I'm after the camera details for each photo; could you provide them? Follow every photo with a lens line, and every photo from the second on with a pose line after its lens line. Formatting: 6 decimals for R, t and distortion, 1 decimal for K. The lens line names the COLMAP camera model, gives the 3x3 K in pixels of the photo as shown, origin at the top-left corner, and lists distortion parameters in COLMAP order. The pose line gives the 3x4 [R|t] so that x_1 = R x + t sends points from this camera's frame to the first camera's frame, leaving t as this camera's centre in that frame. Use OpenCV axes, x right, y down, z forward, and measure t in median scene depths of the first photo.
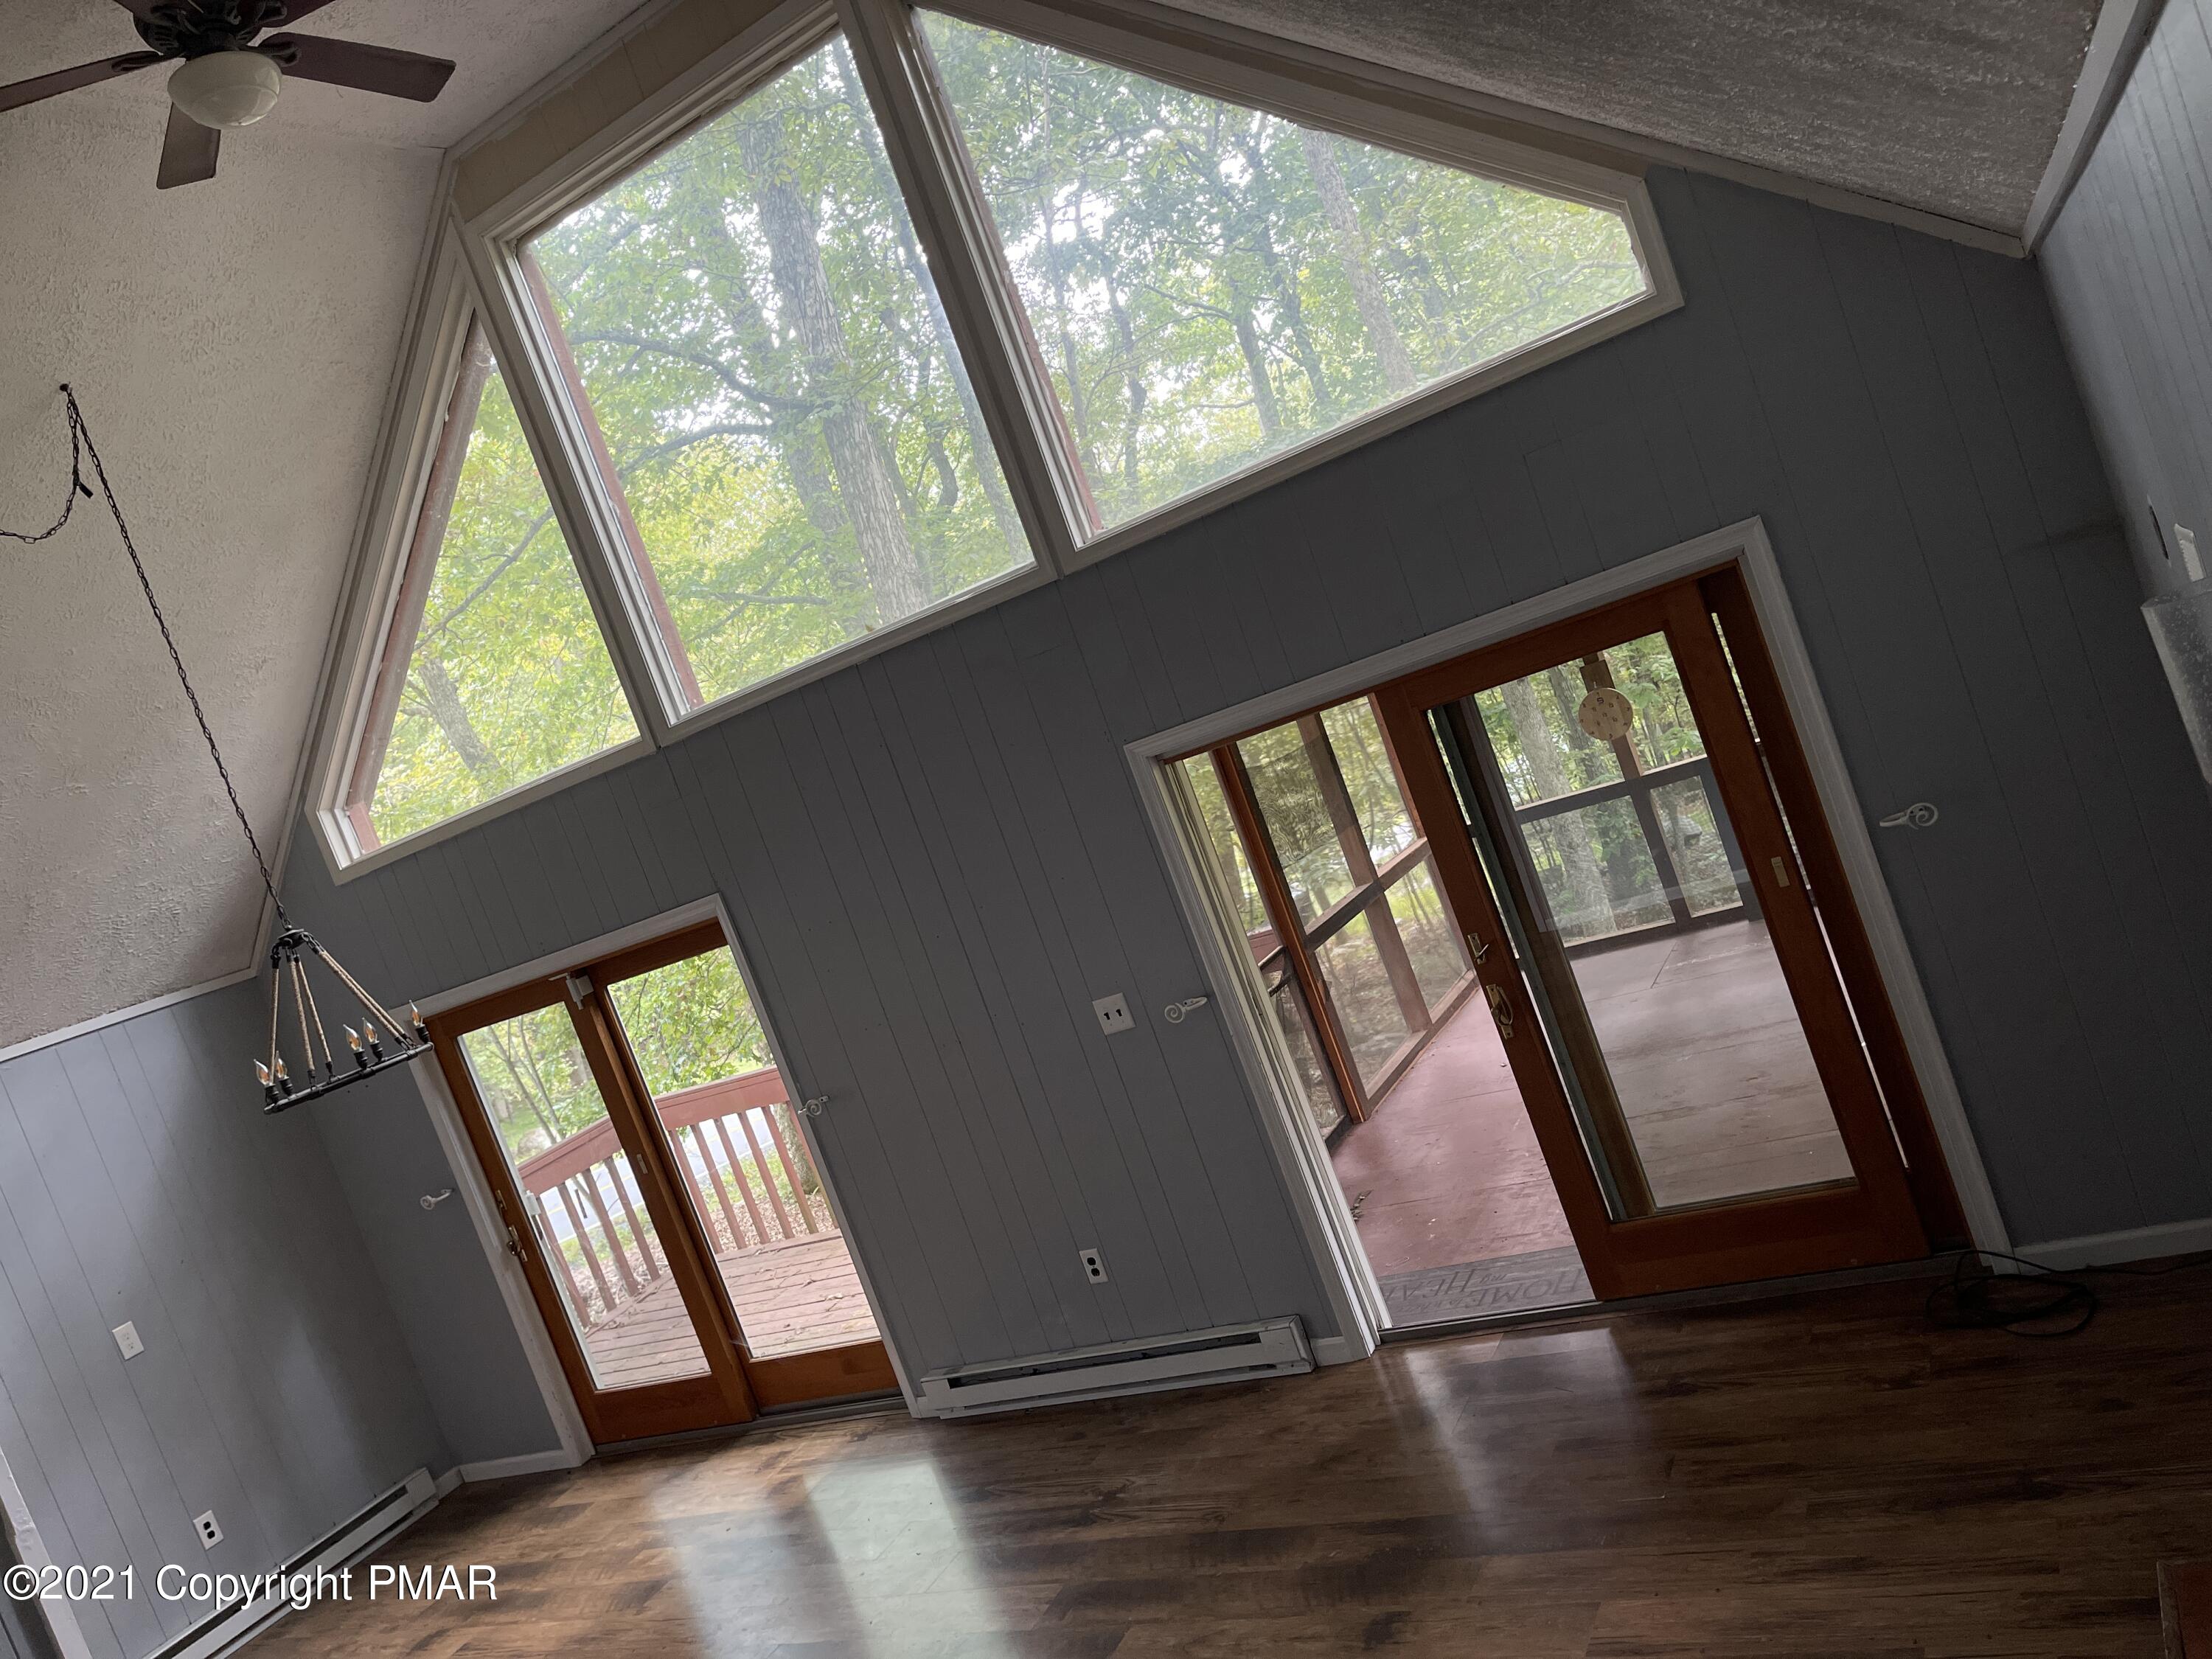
lens RADIAL K [[1675.9, 0, 1106.0], [0, 1675.9, 829.5], [0, 0, 1]] dist [0.037324, -0.005695]
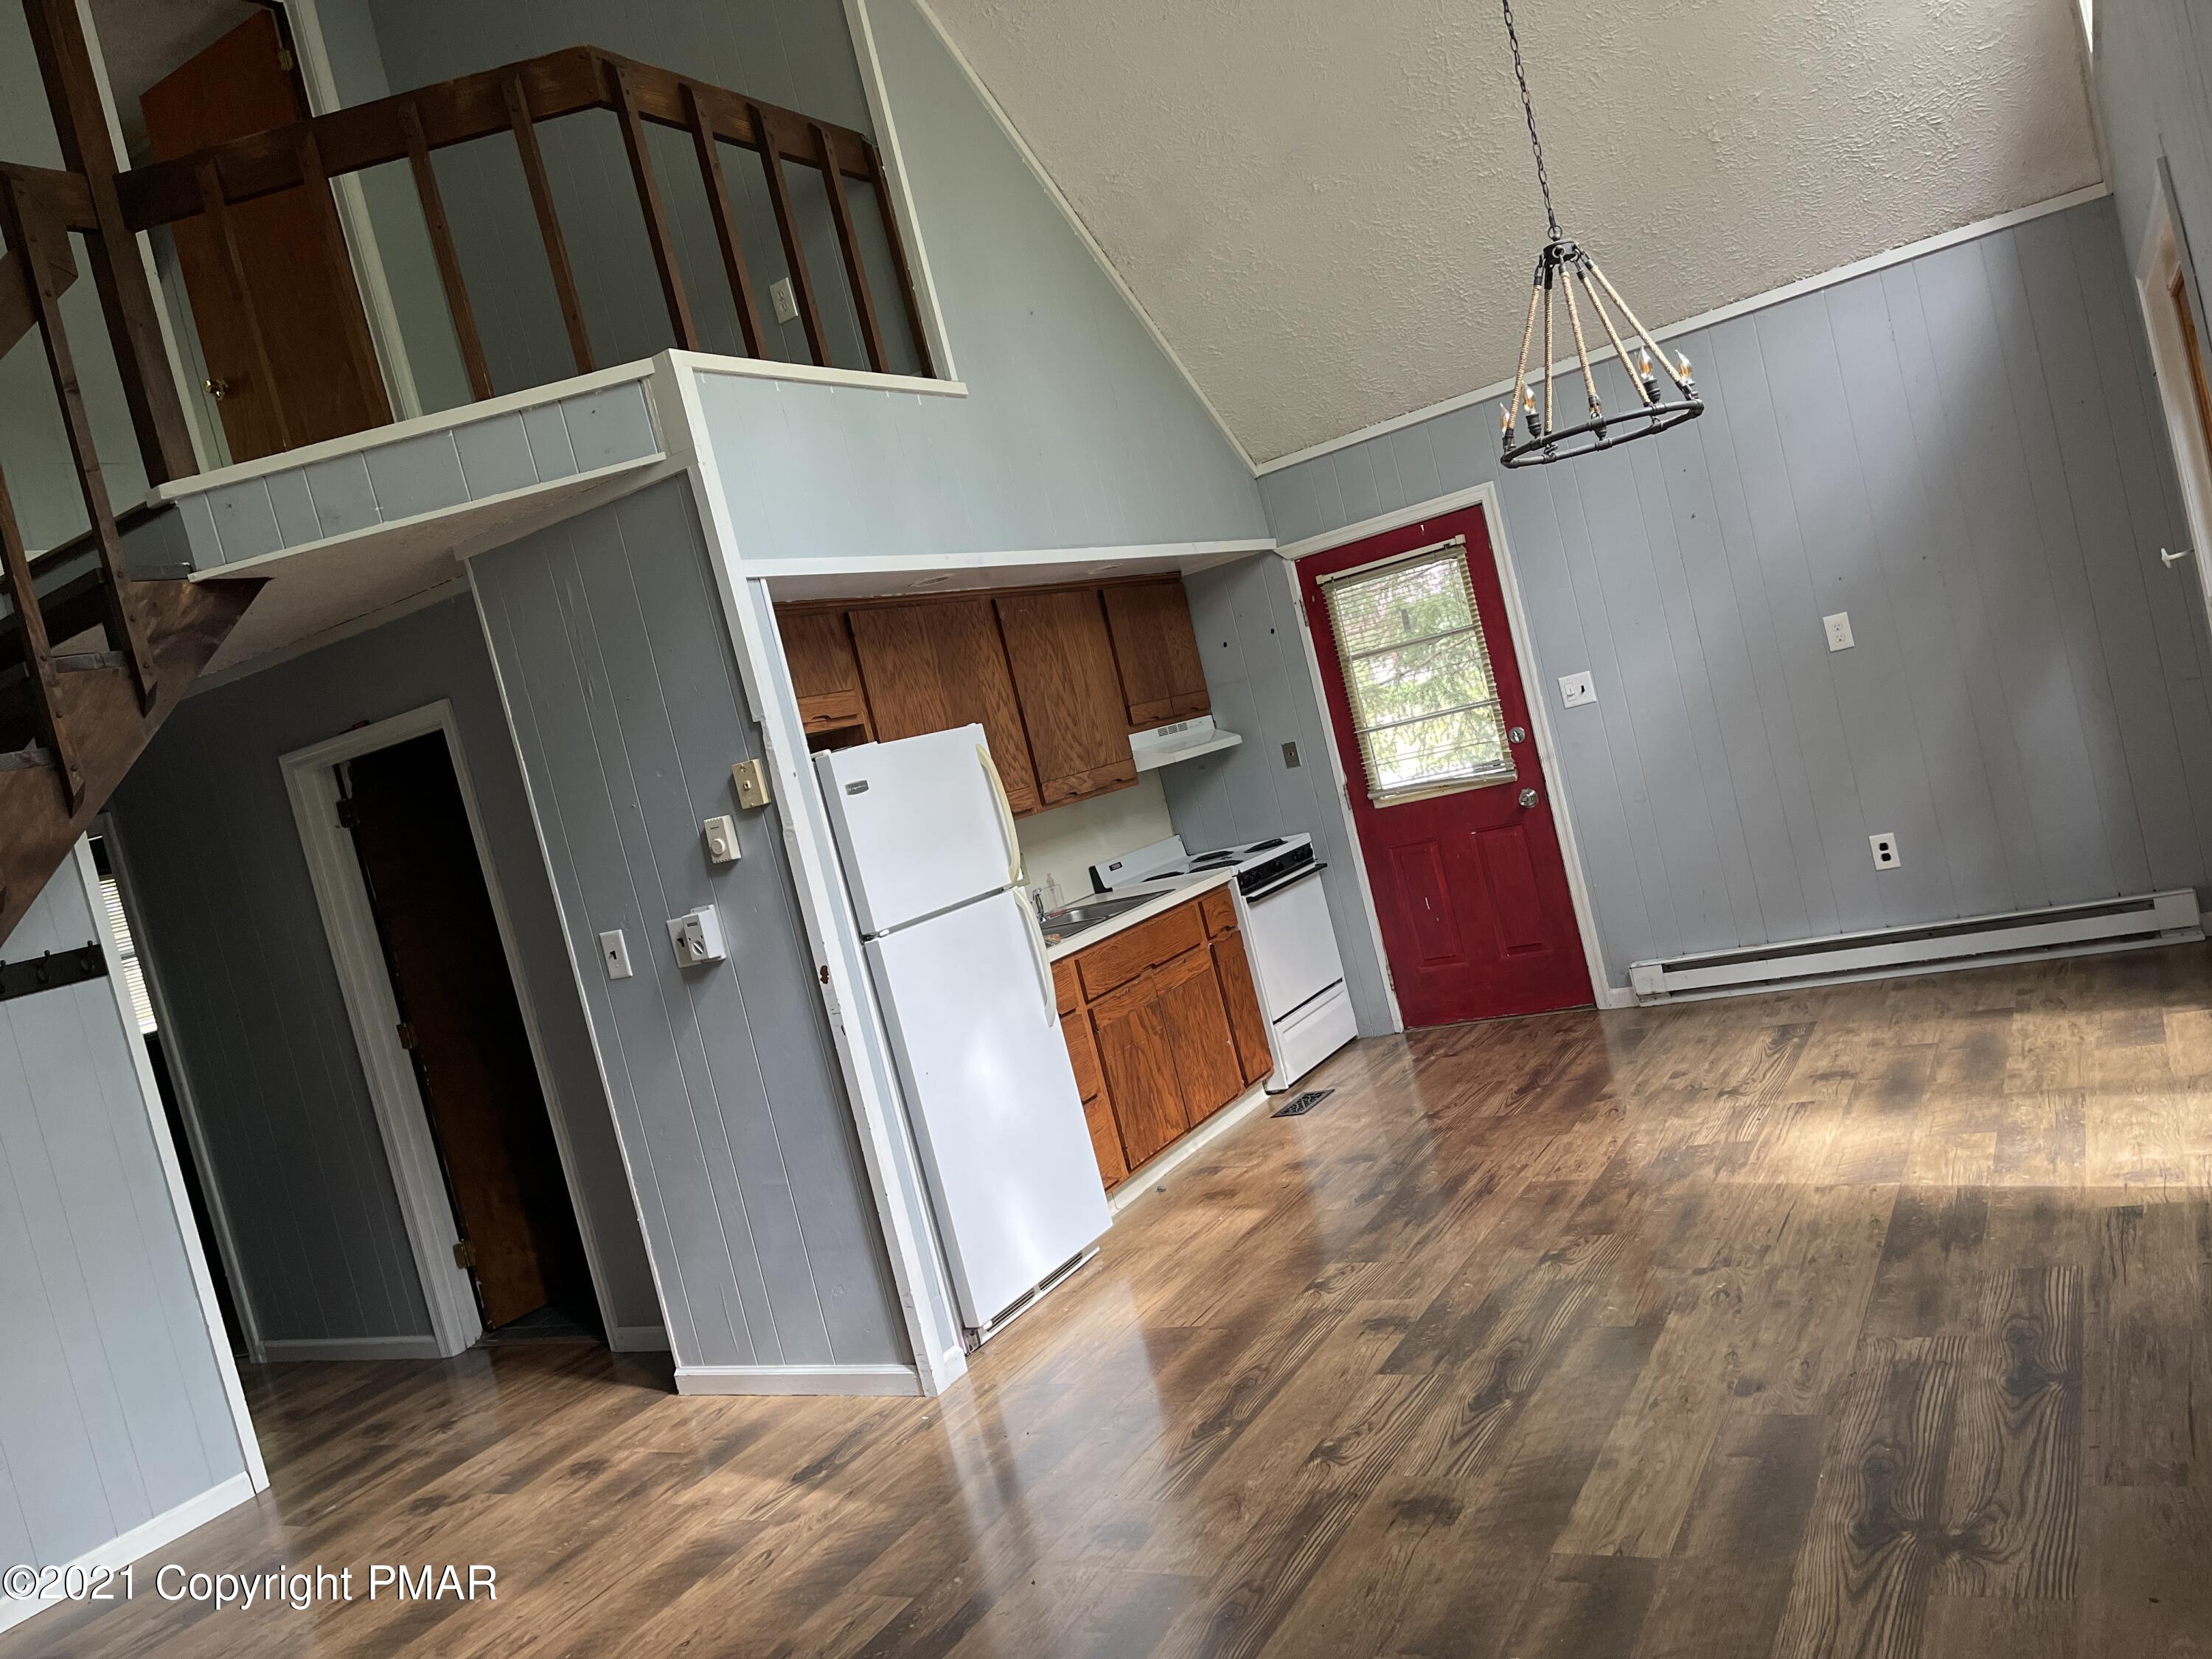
lens RADIAL K [[1675.9, 0, 1106.0], [0, 1675.9, 829.5], [0, 0, 1]] dist [0.037324, -0.005695]
pose [[0.042806, 0.392923, -0.918574, 0.373617], [0.180808, 0.901189, 0.393912, -0.045497], [0.982586, -0.182948, -0.032467, 0.797697]]
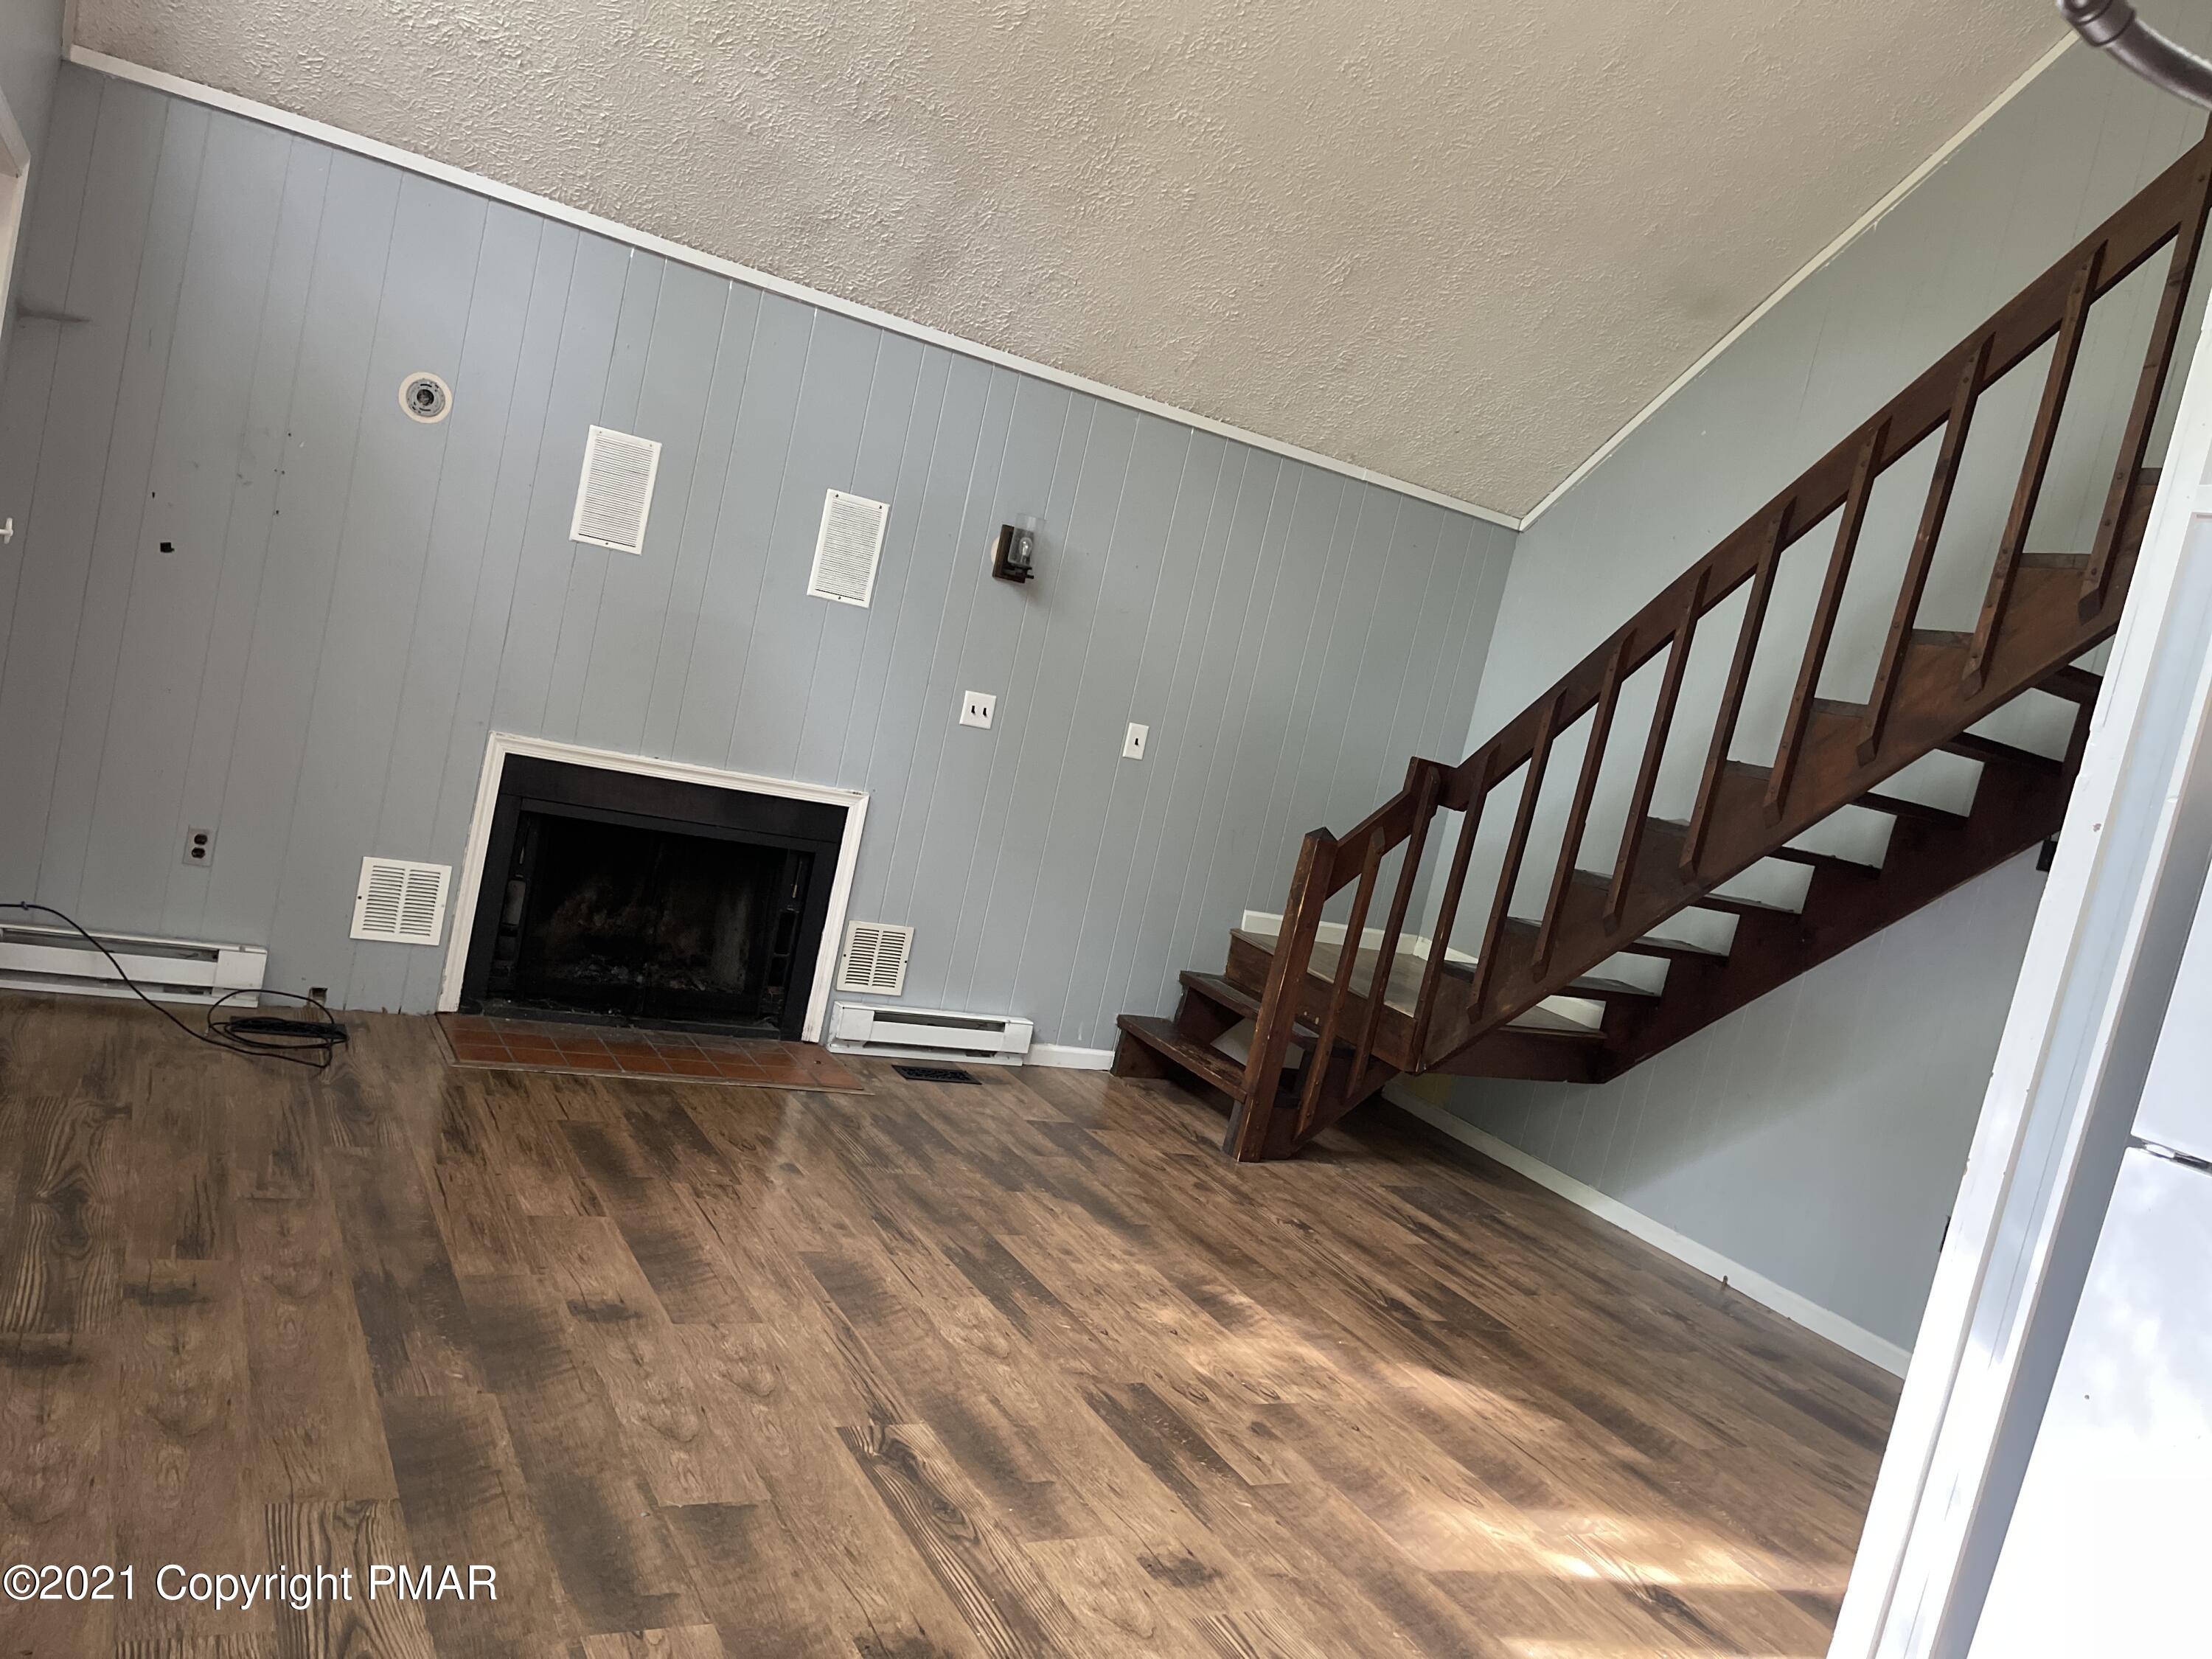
lens RADIAL K [[1675.9, 0, 1106.0], [0, 1675.9, 829.5], [0, 0, 1]] dist [0.037324, -0.005695]
pose [[-0.847897, 0.112417, 0.518106, -0.420992], [0.108323, 0.993379, -0.038267, 0.216617], [-0.518977, 0.023676, -0.854460, 1.239140]]
